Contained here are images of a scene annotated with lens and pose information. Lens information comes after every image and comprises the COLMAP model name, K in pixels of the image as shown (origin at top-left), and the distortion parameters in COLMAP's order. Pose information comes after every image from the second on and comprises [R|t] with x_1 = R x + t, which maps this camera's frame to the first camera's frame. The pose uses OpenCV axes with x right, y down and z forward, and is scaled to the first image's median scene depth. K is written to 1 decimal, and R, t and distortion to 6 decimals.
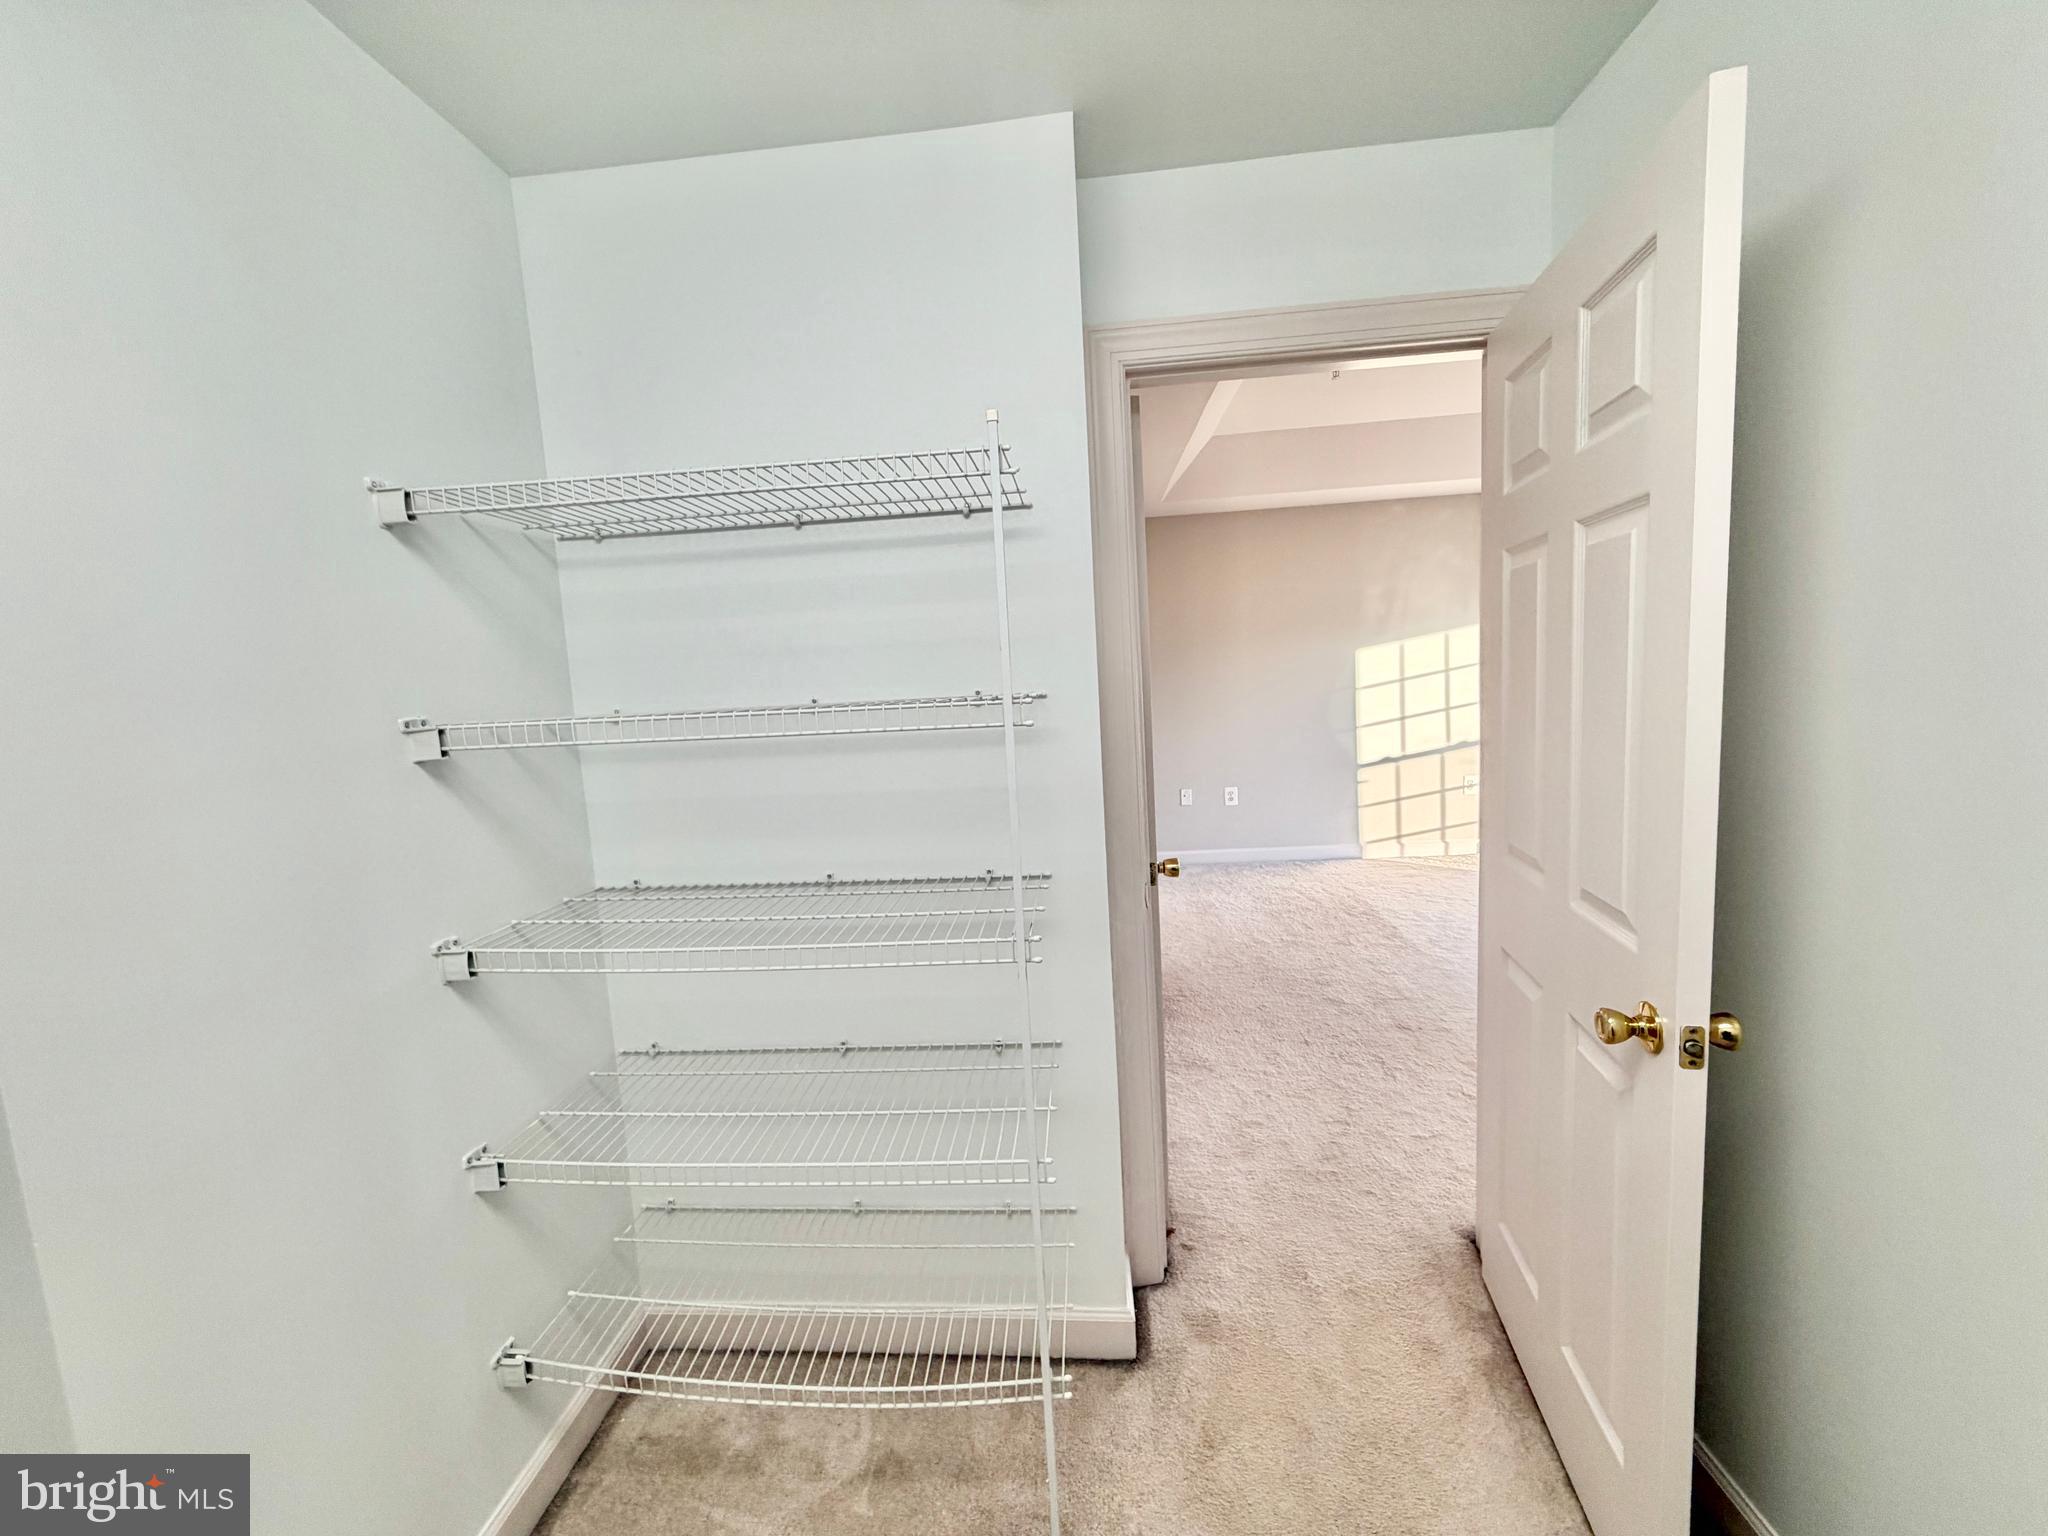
lens RADIAL K [[816.4, 0, 1019.7], [0, 816.4, 767.6], [0, 0, 1]] dist [-0.001311, 0.000071]
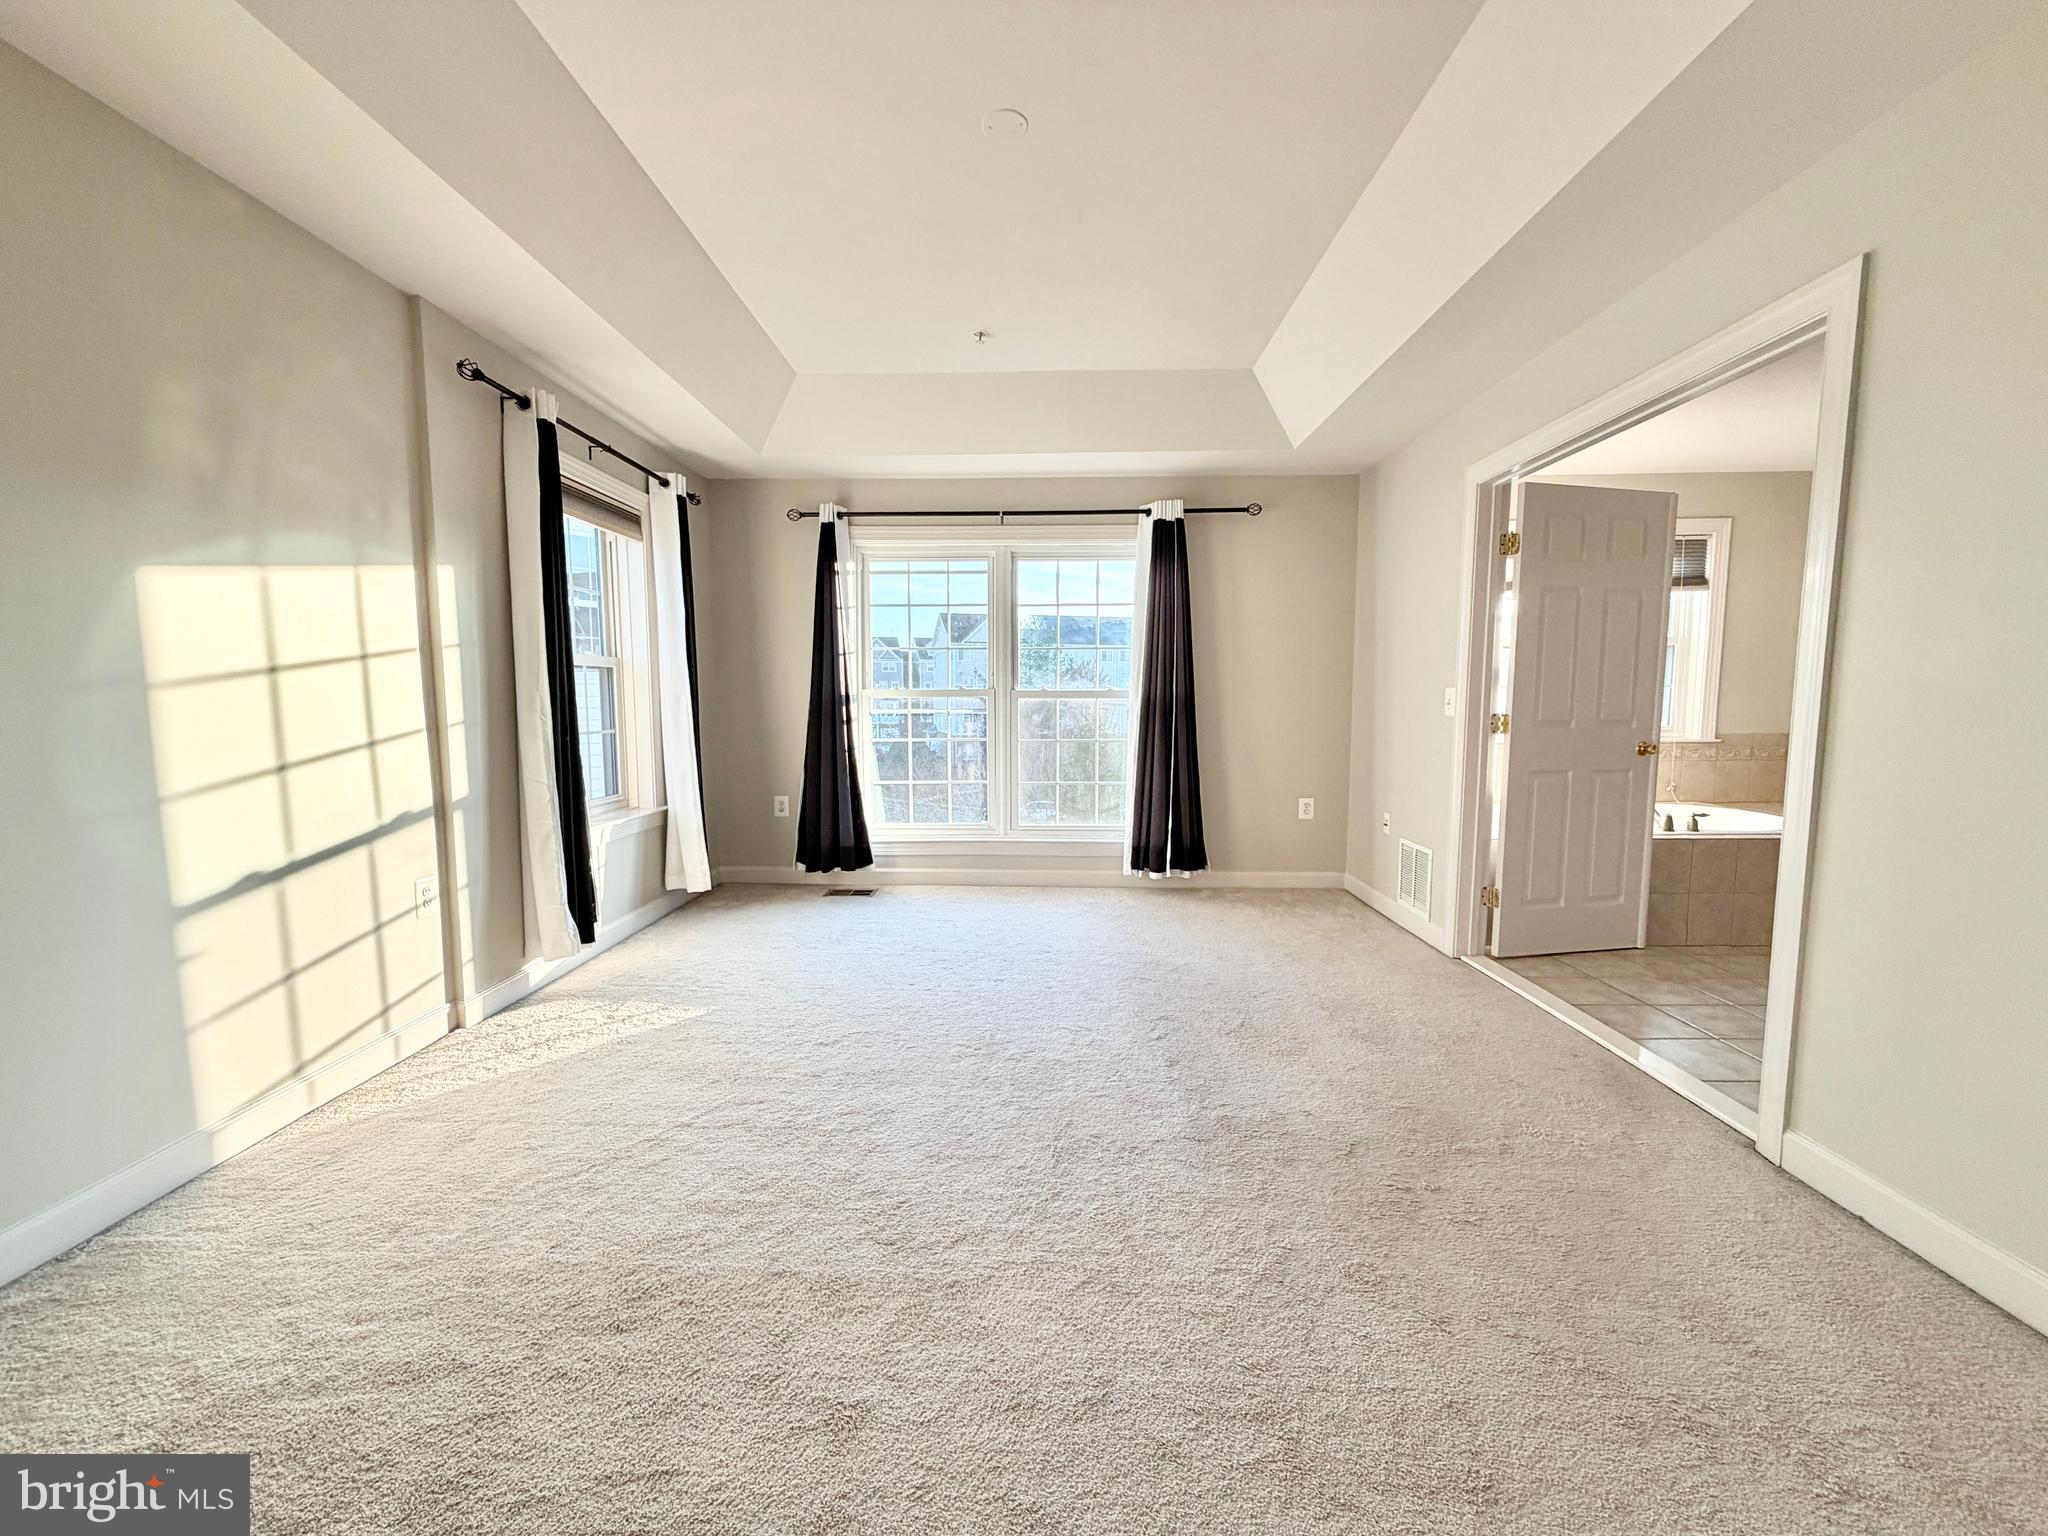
lens RADIAL K [[816.4, 0, 1019.7], [0, 816.4, 767.6], [0, 0, 1]] dist [-0.001311, 0.000071]
pose [[-0.052963, -0.032621, 0.998064, 0.058716], [0.125215, 0.991361, 0.039047, -0.031605], [-0.990715, 0.127041, -0.048421, 0.664791]]
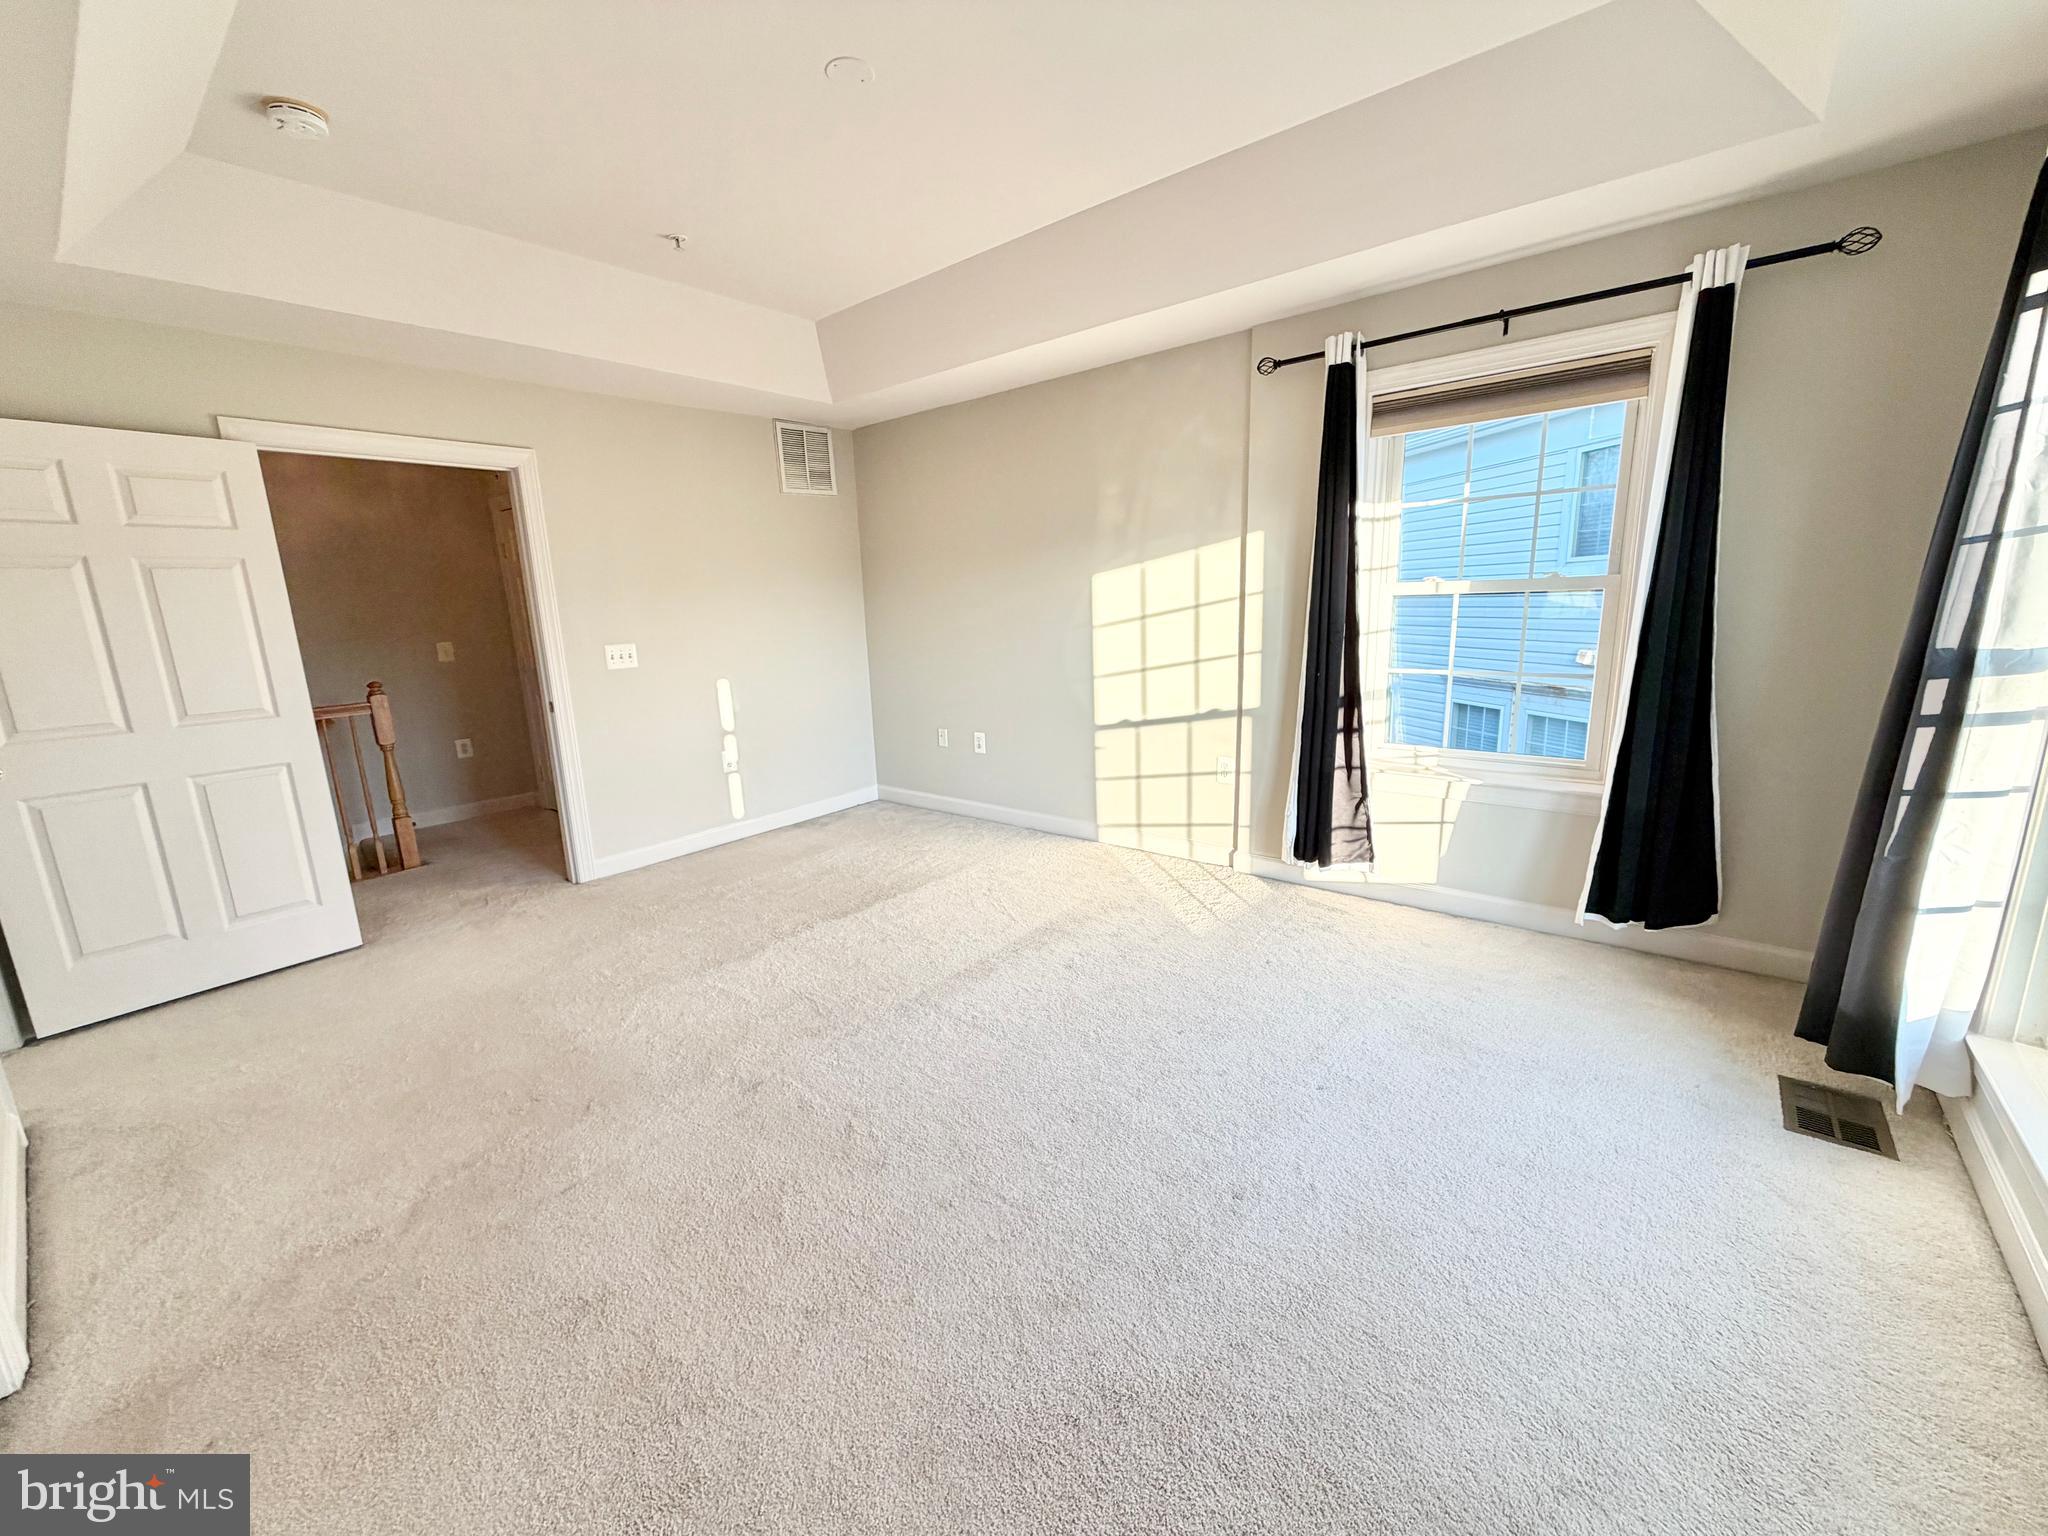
lens RADIAL K [[816.4, 0, 1019.7], [0, 816.4, 767.6], [0, 0, 1]] dist [-0.001311, 0.000071]
pose [[0.821207, 0.141051, -0.552924, 0.797867], [-0.076693, 0.987459, 0.137996, -0.066332], [0.565454, -0.070918, 0.821725, 0.317797]]
